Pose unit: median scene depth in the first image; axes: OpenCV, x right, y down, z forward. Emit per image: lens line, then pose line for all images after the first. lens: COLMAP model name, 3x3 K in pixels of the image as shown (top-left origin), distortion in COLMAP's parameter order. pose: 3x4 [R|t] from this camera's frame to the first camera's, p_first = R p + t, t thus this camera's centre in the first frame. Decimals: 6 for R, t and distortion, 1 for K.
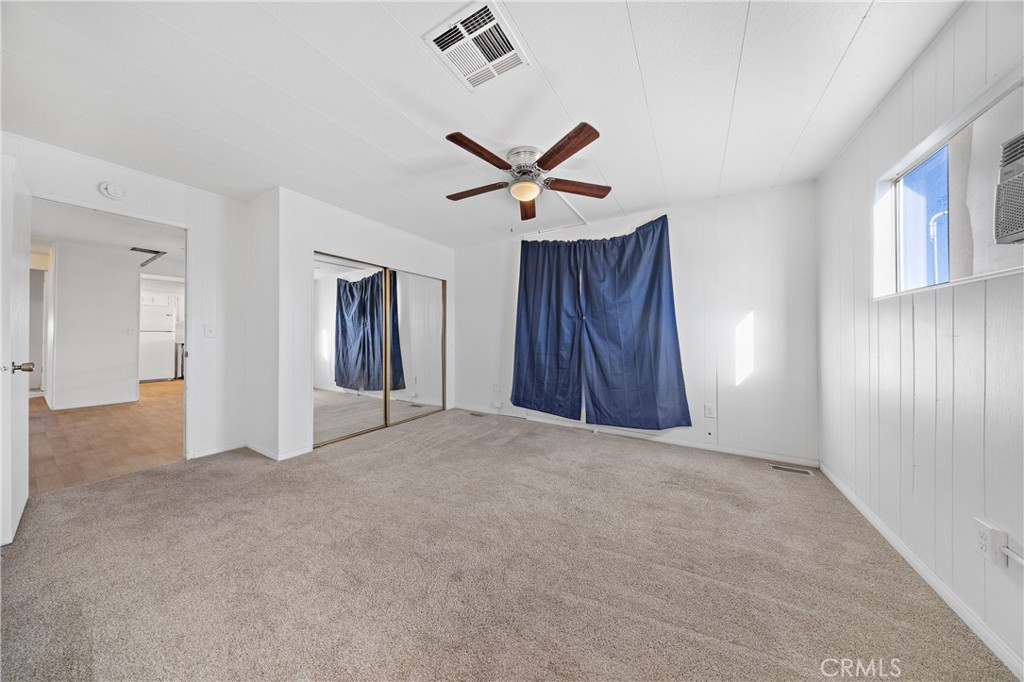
lens RADIAL K [[296.9, 0, 512.2], [0, 296.9, 342.2], [0, 0, 1]] dist [0.000705, 0.000001]
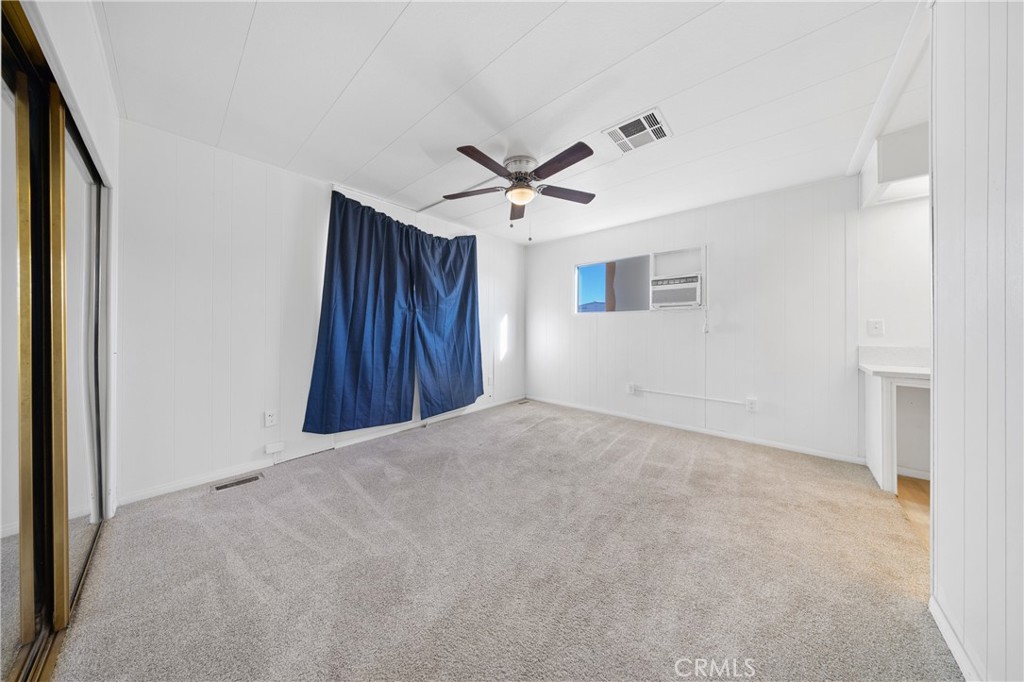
lens RADIAL K [[296.9, 0, 512.2], [0, 296.9, 342.2], [0, 0, 1]] dist [0.000705, 0.000001]
pose [[0.205546, -0.042855, 0.977709, -0.645953], [0.020246, 0.999013, 0.039532, -0.012117], [-0.978438, 0.011669, 0.206211, 0.520402]]
